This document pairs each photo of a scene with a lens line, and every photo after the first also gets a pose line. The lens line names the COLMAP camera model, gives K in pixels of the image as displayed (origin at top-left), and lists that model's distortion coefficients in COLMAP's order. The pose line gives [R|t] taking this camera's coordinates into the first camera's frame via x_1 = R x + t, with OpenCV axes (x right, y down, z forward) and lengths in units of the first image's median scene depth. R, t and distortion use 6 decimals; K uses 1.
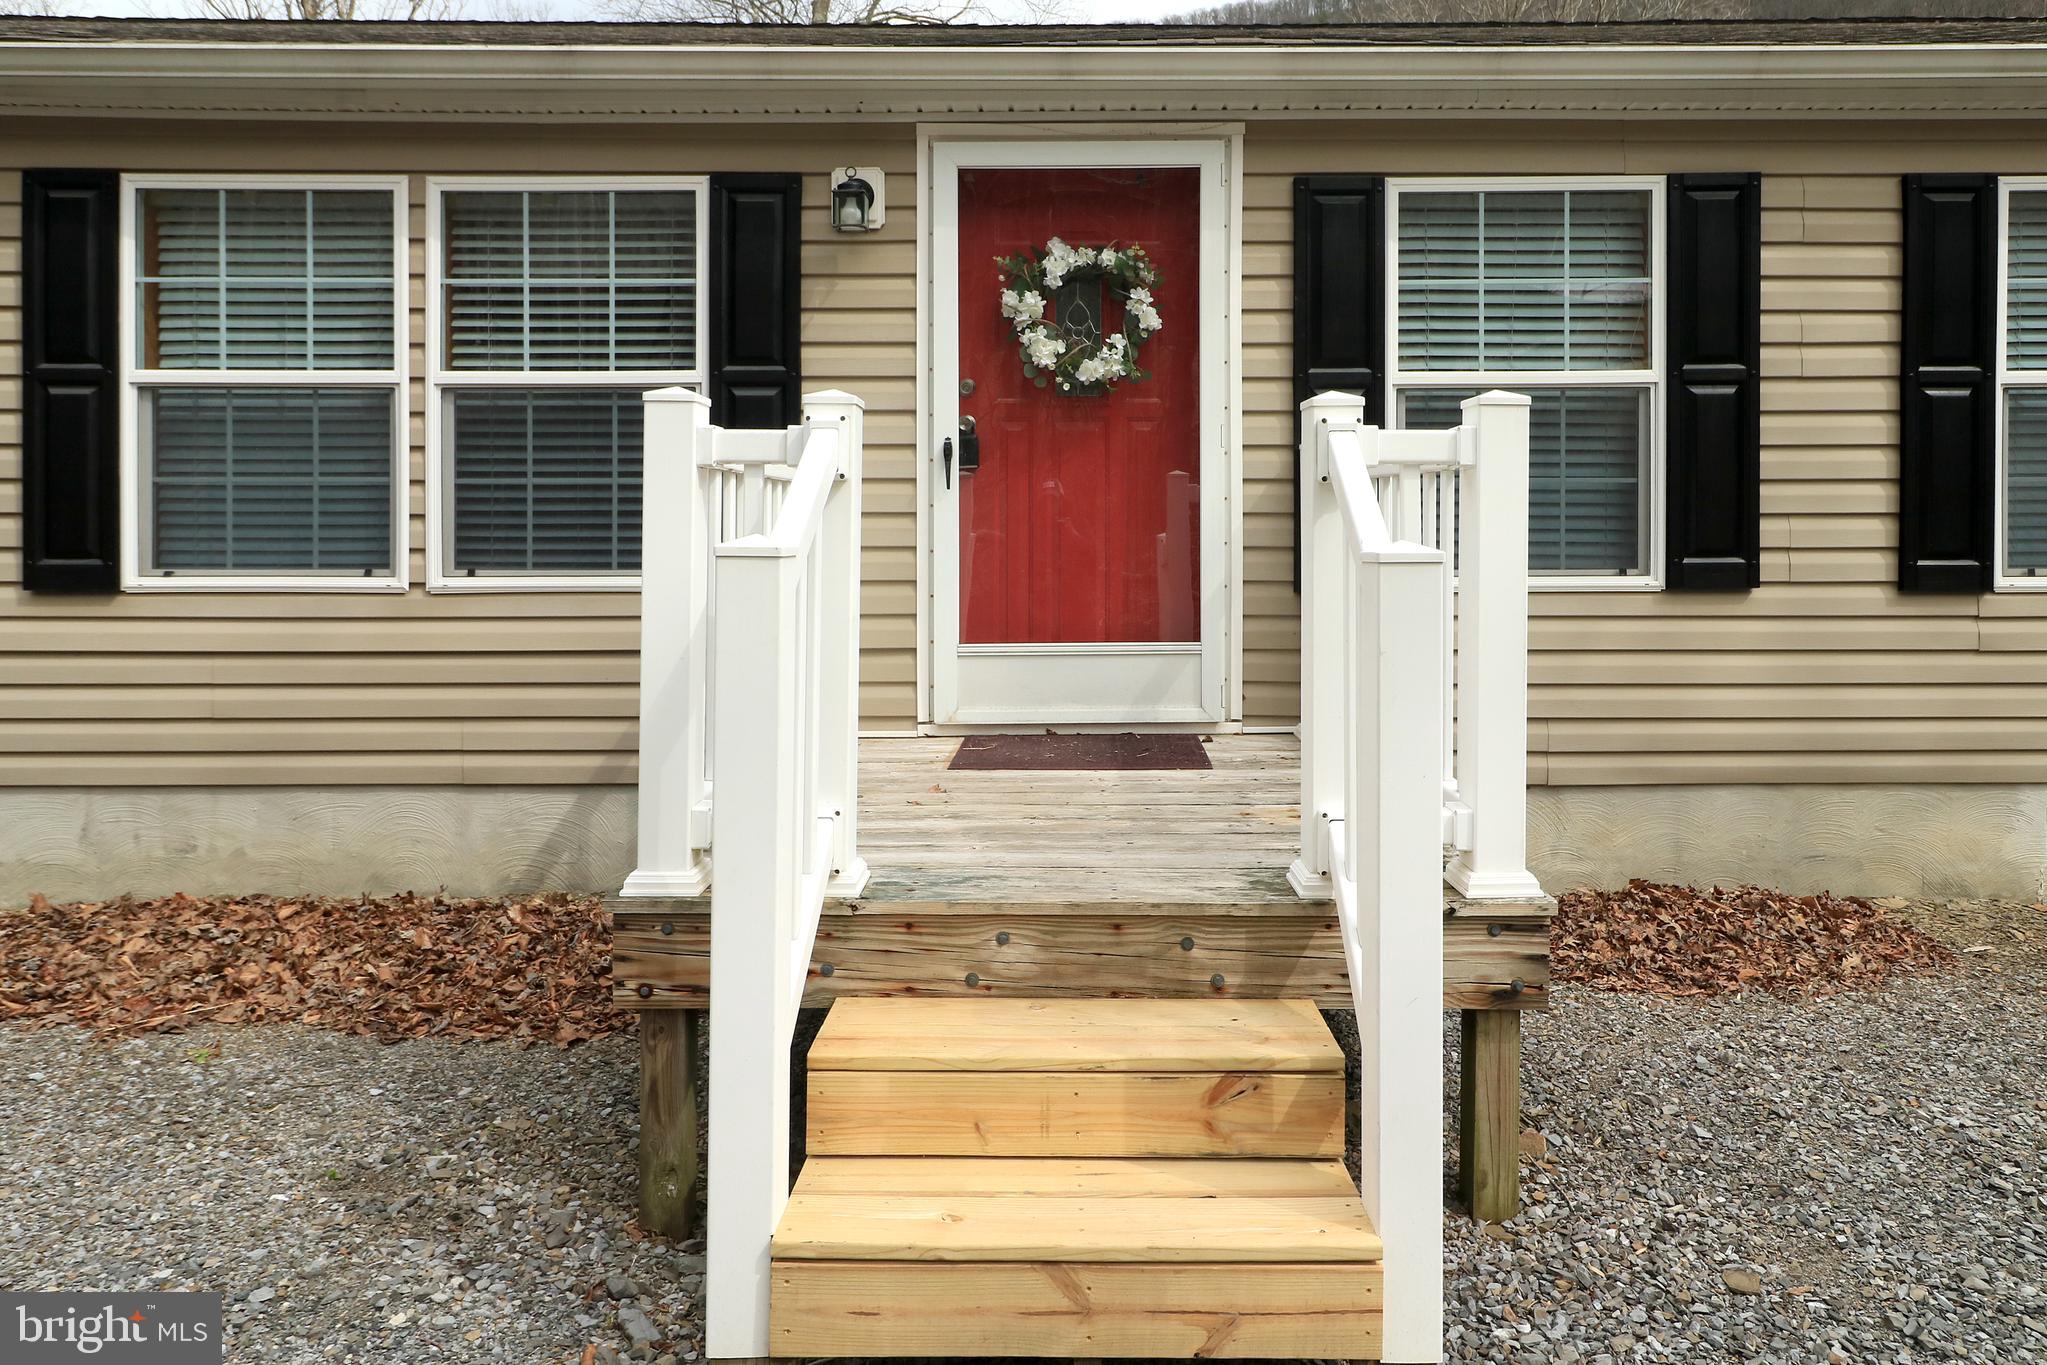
lens RADIAL K [[1188.0, 0, 1025.8], [0, 1188.0, 687.9], [0, 0, 1]] dist [0.006651, 0.002637]
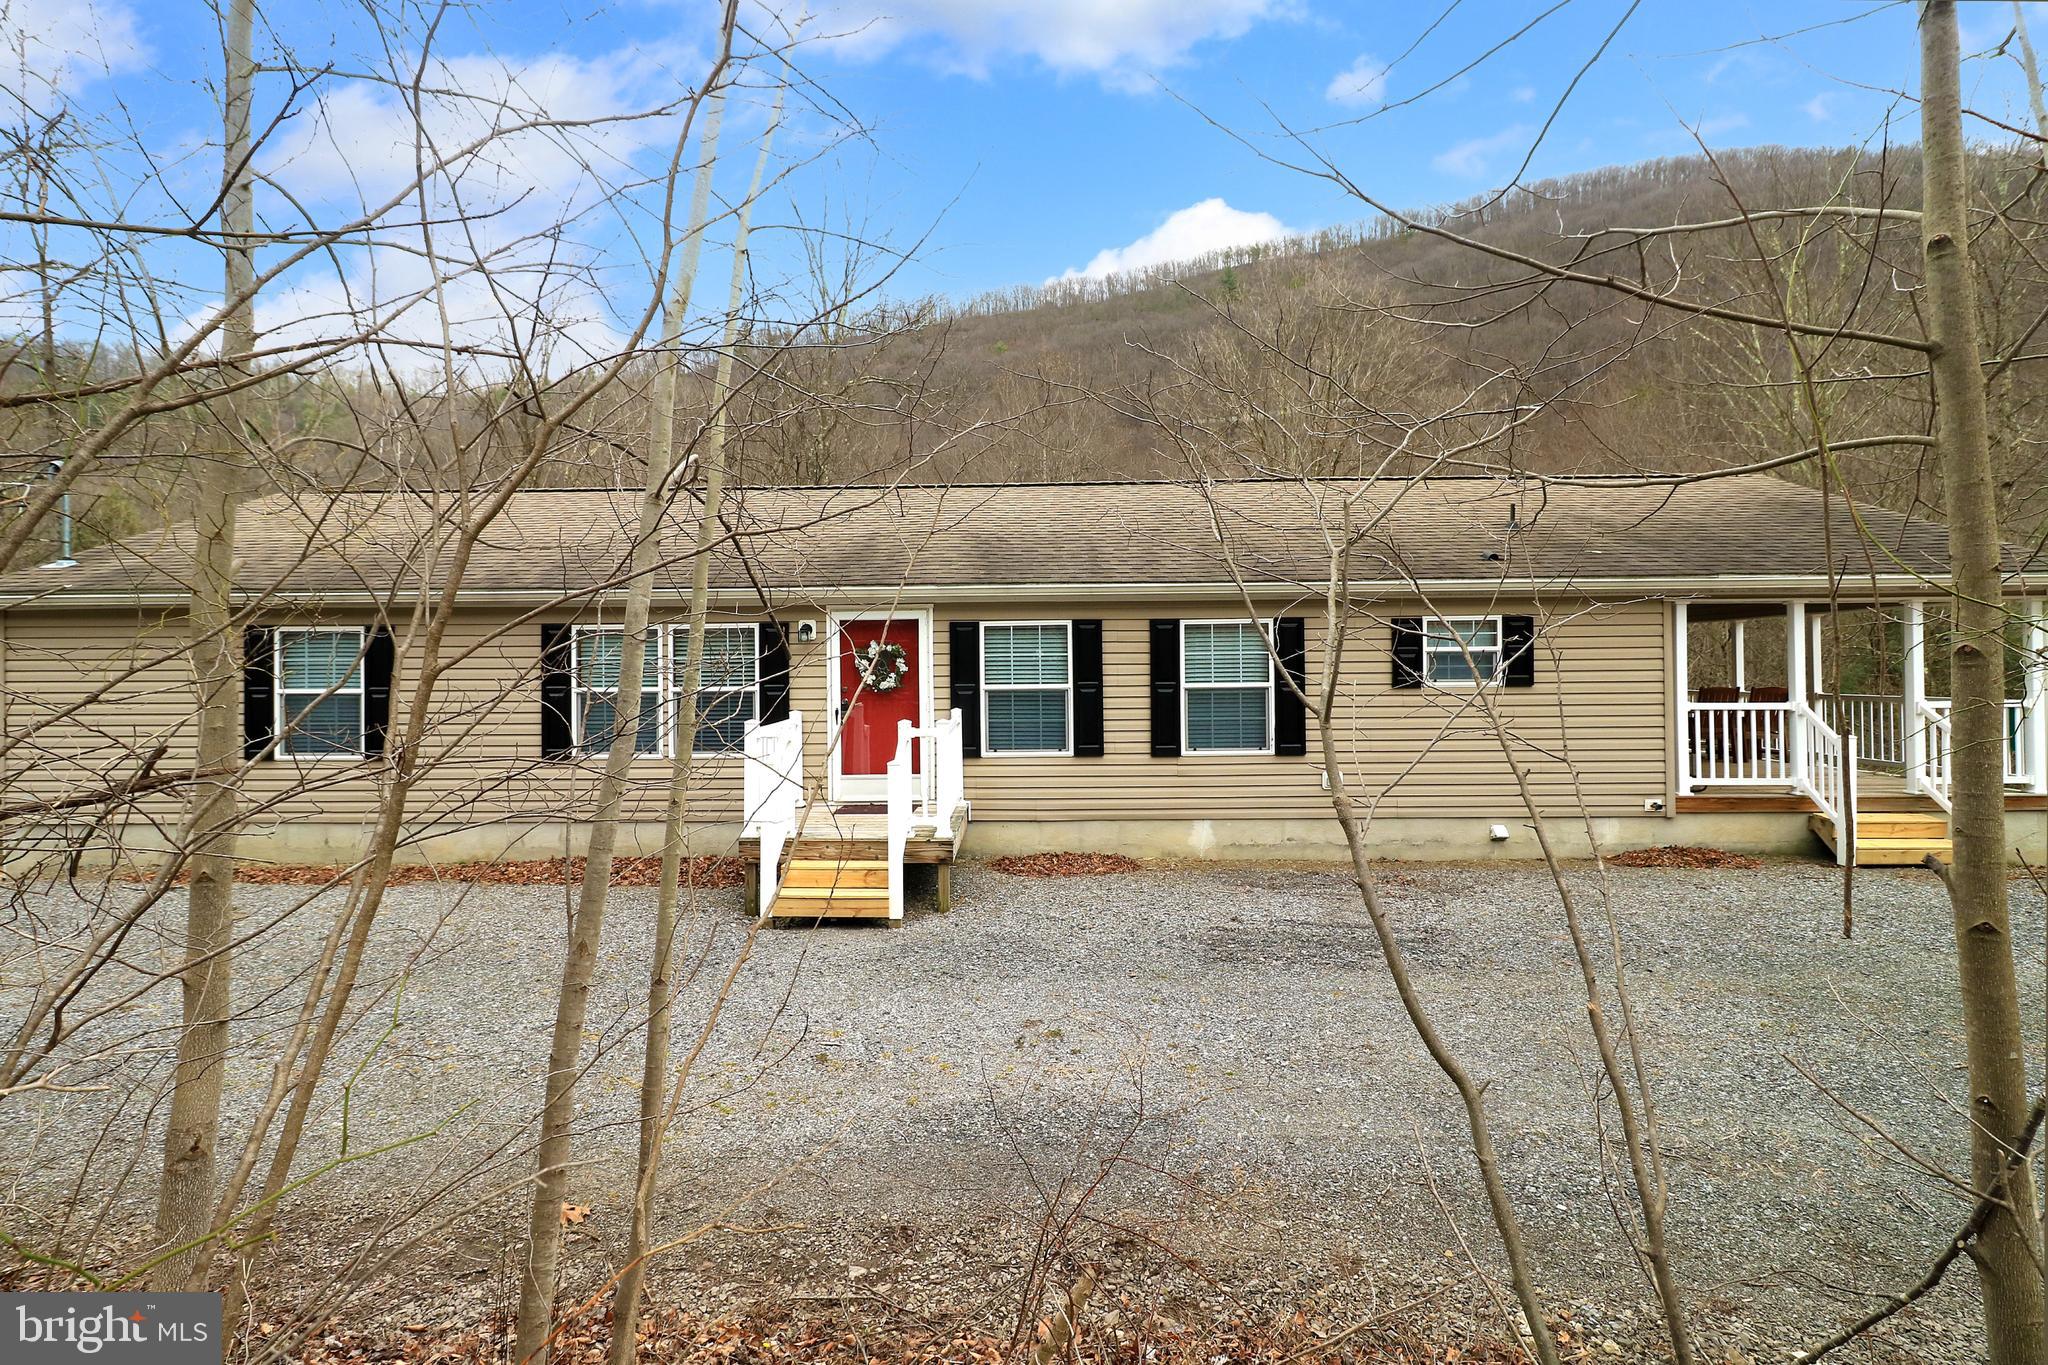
lens RADIAL K [[962.3, 0, 995.4], [0, 962.3, 801.7], [0, 0, 1]] dist [0.001531, 0.000066]
pose [[0.999748, -0.004826, -0.021920, 0.393257], [0.005092, 0.999913, 0.012128, 0.003401], [0.021860, -0.012237, 0.999686, -1.466227]]
